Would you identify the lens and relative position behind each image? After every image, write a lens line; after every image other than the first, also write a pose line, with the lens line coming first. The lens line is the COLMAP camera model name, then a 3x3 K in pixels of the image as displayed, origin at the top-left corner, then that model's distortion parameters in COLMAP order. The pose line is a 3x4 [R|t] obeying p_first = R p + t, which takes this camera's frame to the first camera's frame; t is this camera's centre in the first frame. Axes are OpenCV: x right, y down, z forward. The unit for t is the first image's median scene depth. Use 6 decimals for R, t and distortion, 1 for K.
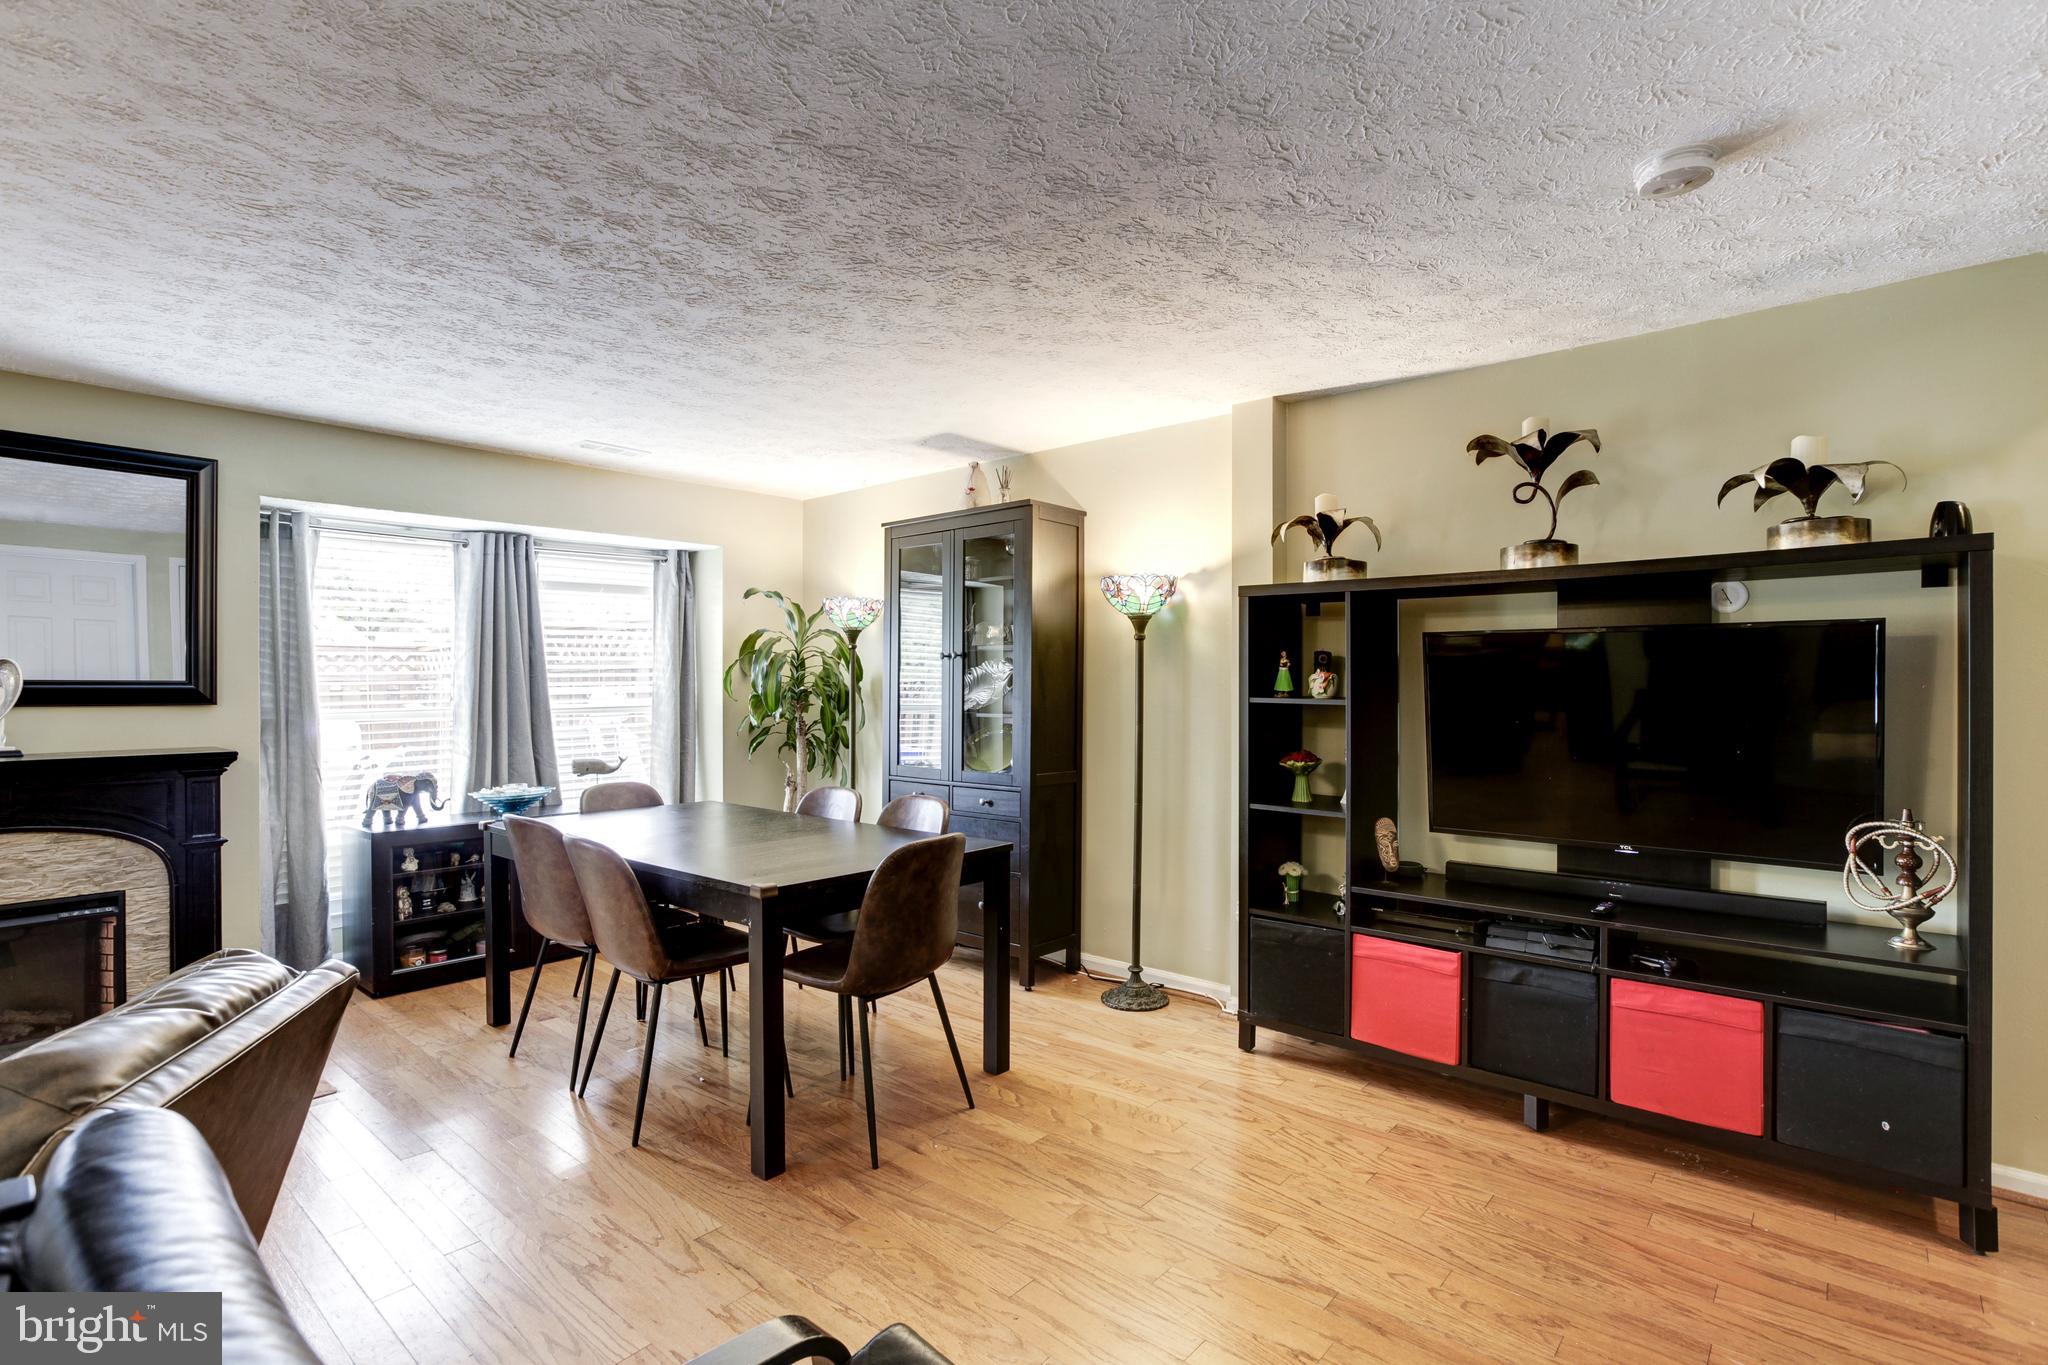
lens RADIAL K [[975.0, 0, 1020.5], [0, 975.0, 683.8], [0, 0, 1]] dist [-0.015982, 0.004608]
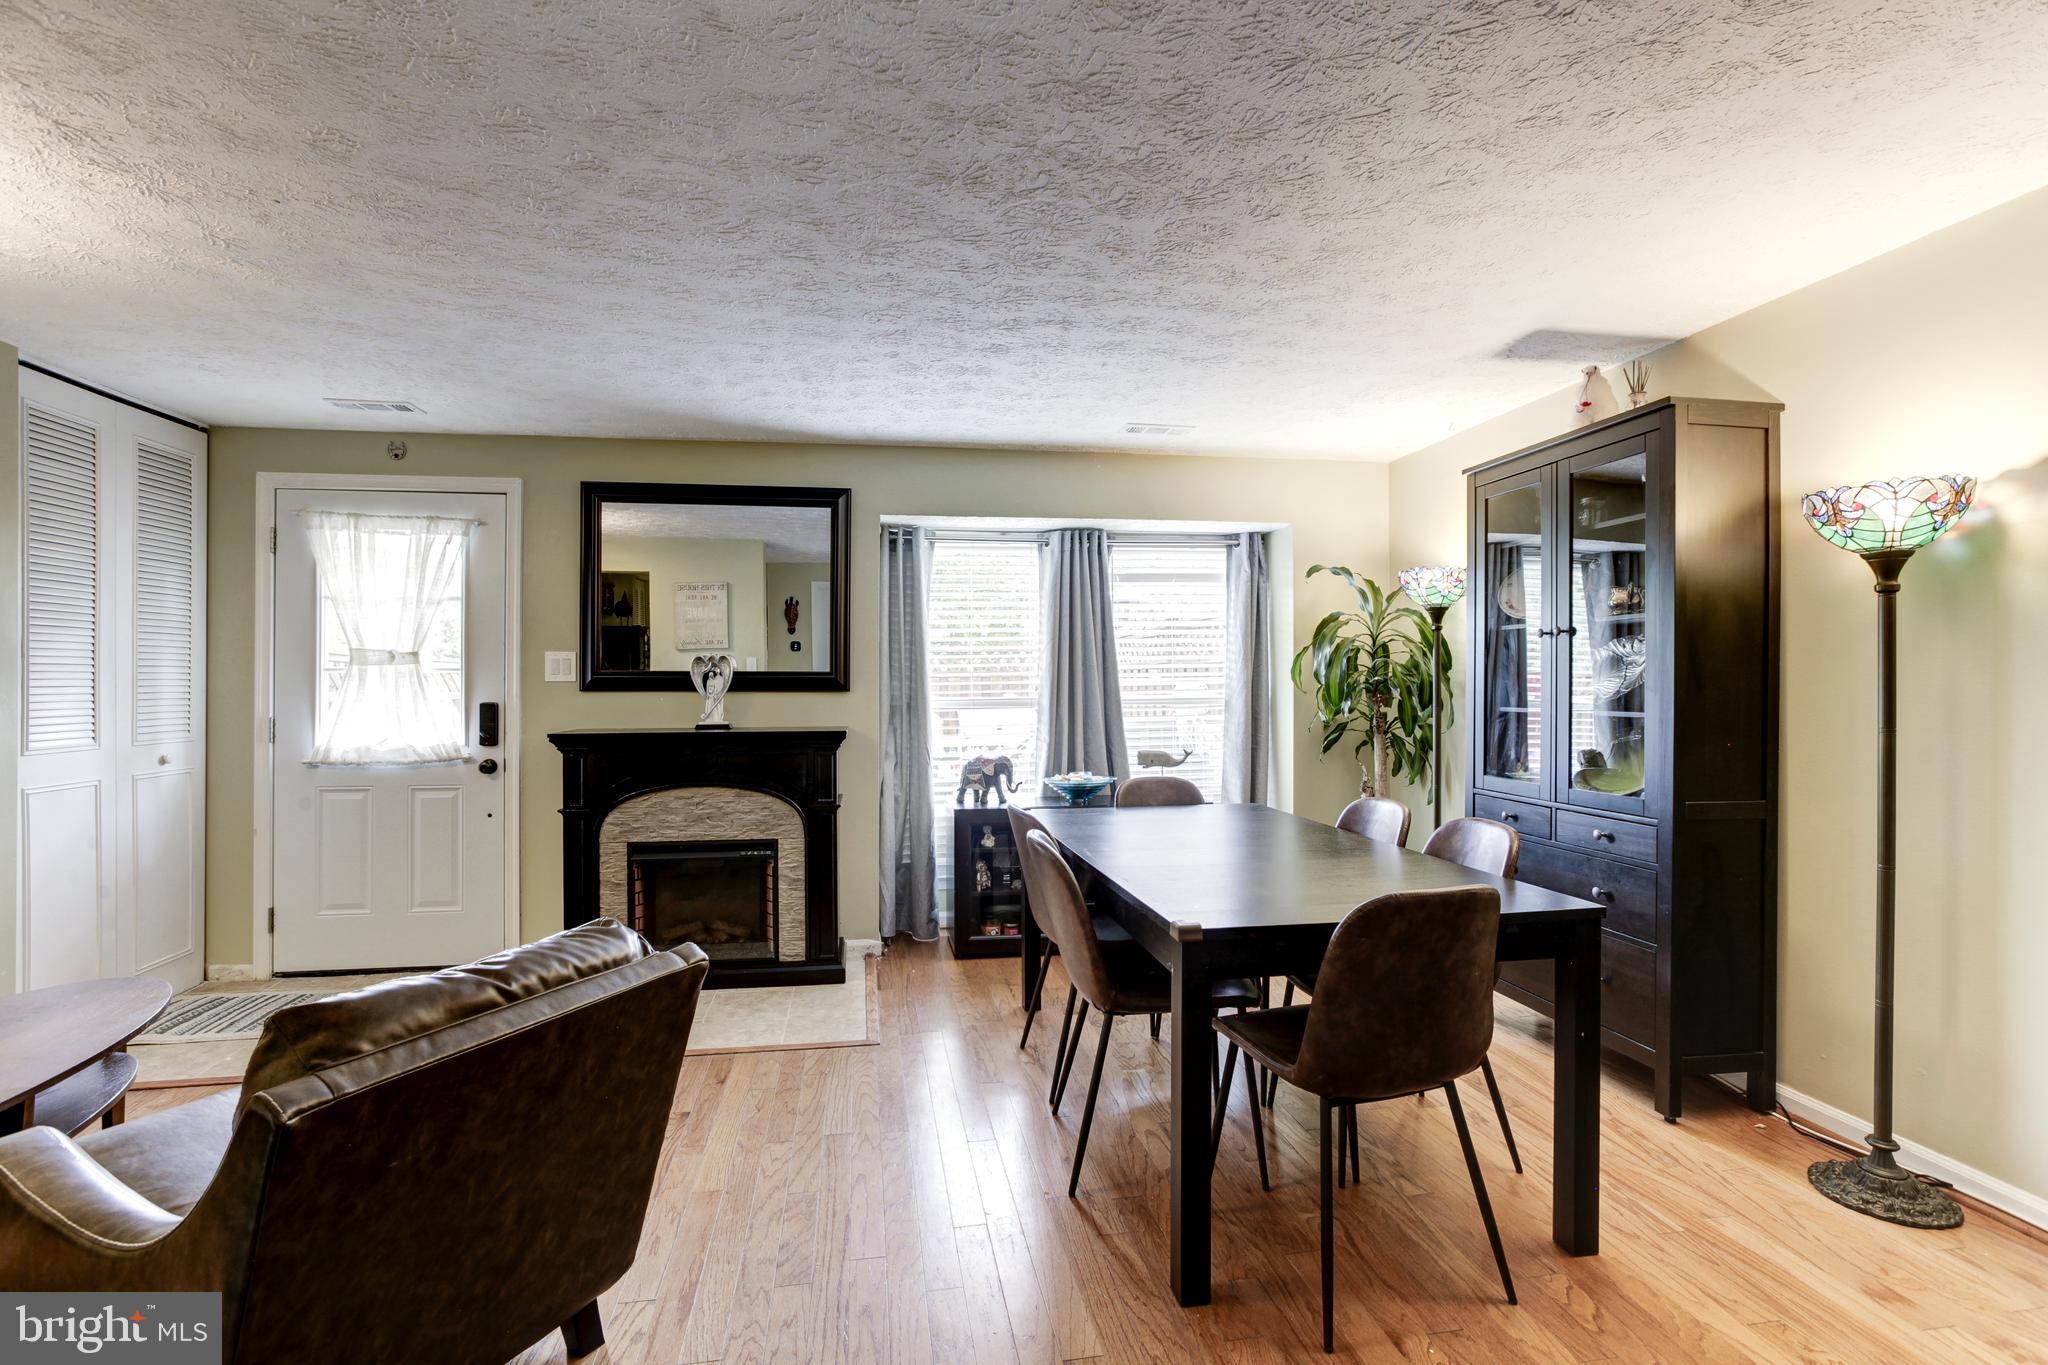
lens RADIAL K [[938.2, 0, 1017.6], [0, 938.2, 675.6], [0, 0, 1]] dist [-0.032266, 0.014680]
pose [[0.771631, -0.005028, -0.636050, 0.072372], [0.001076, 0.999978, -0.006600, 0.009586], [0.636069, 0.004409, 0.771619, 0.231967]]
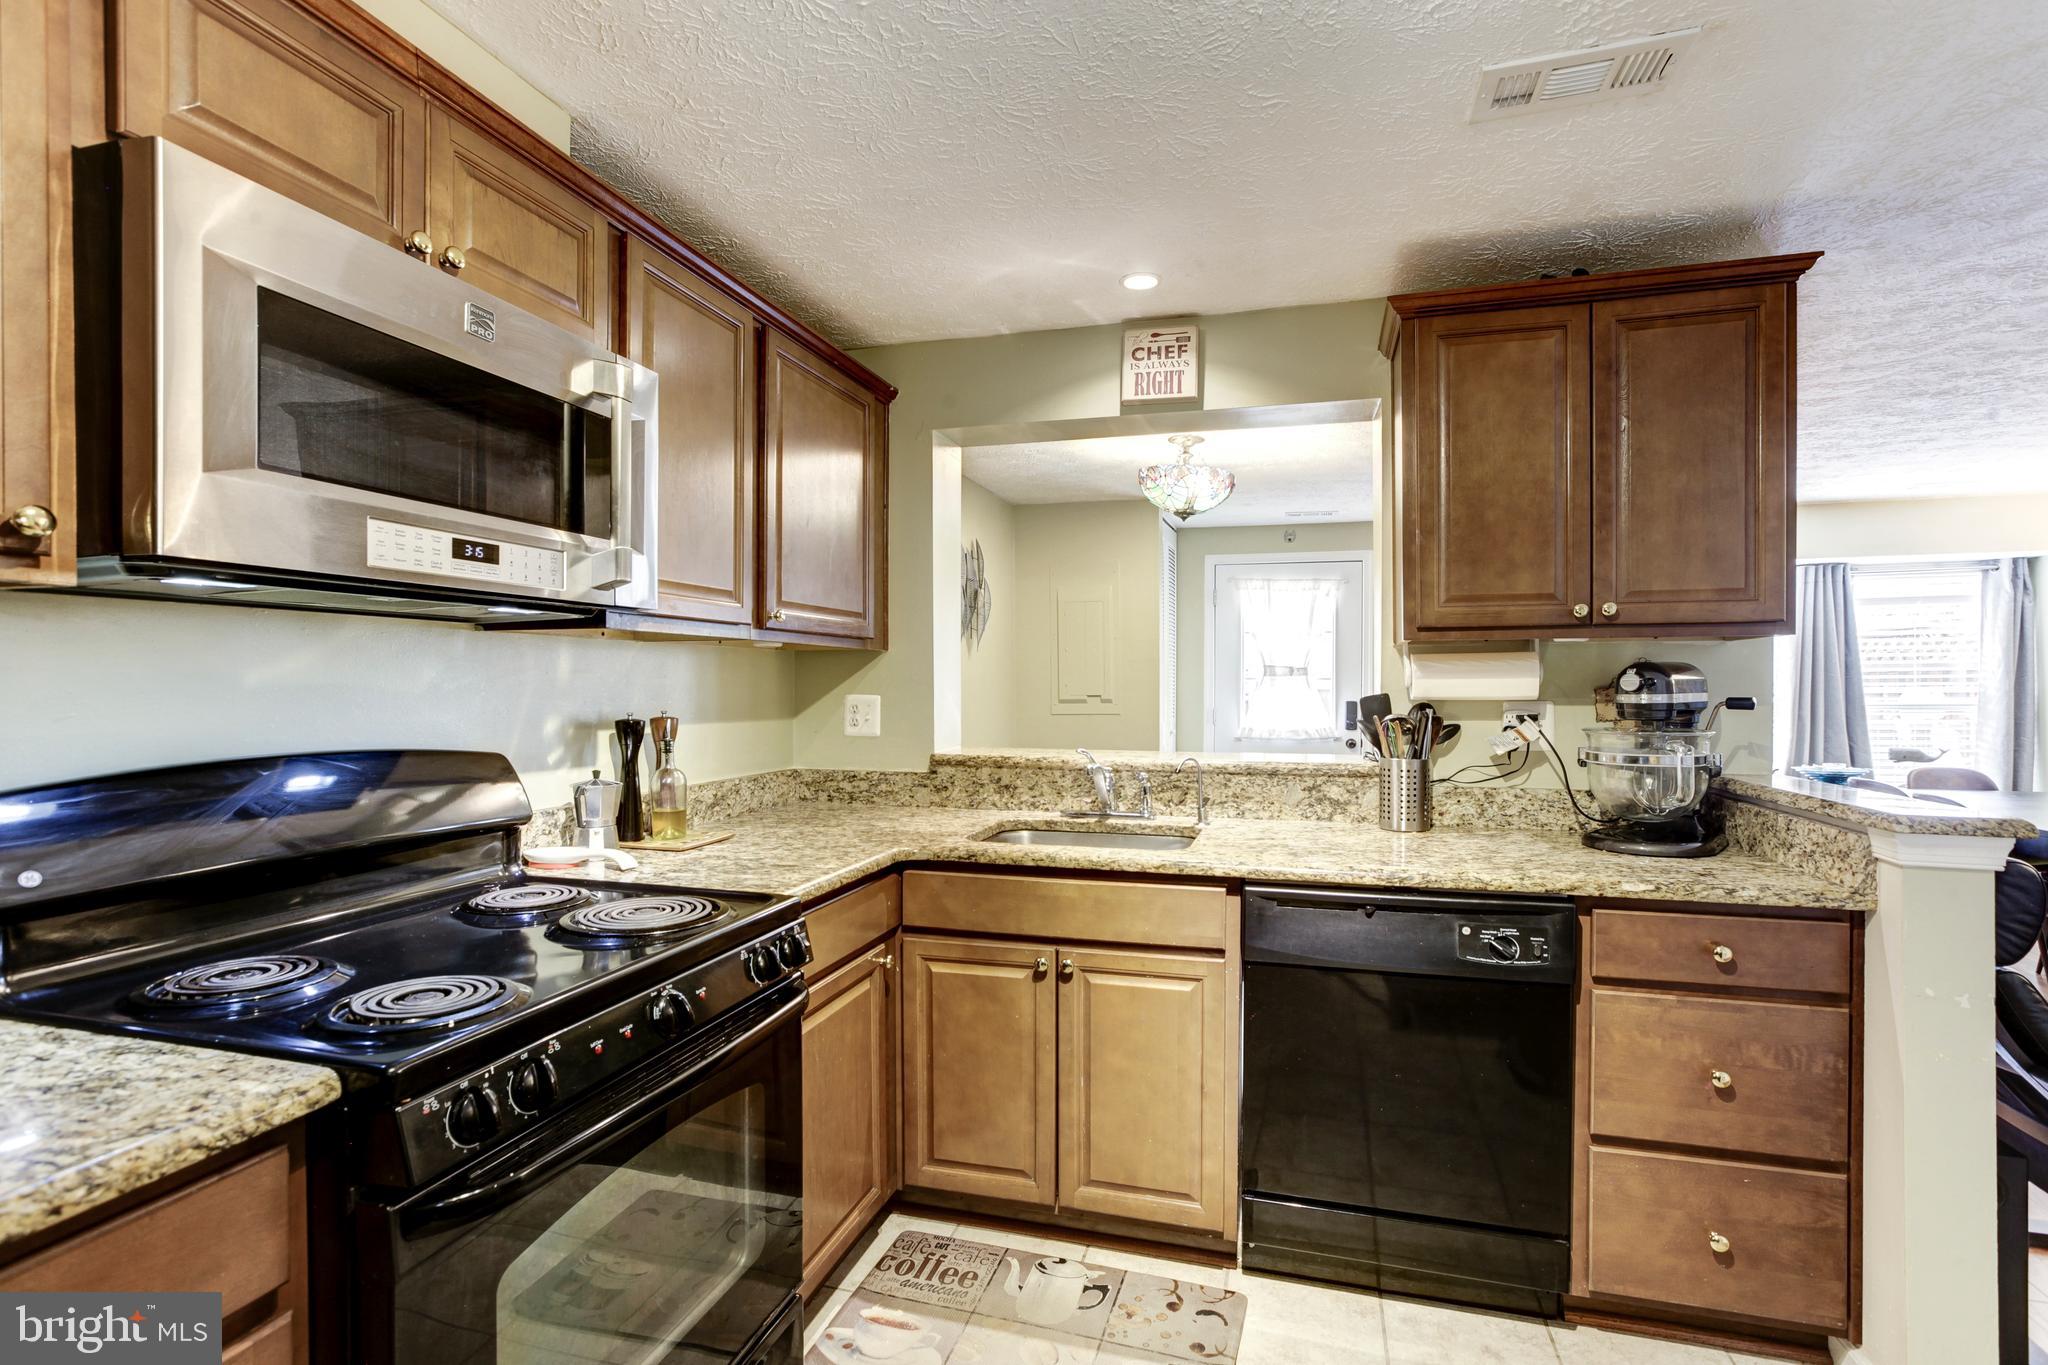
lens RADIAL K [[938.2, 0, 1020.0], [0, 938.2, 687.0], [0, 0, 1]] dist [-0.032266, 0.014680]
pose [[0.414590, 0.008021, -0.909973, 0.150257], [-0.003215, 0.999968, 0.007349, -0.000973], [0.910003, -0.000122, 0.414602, -0.537158]]
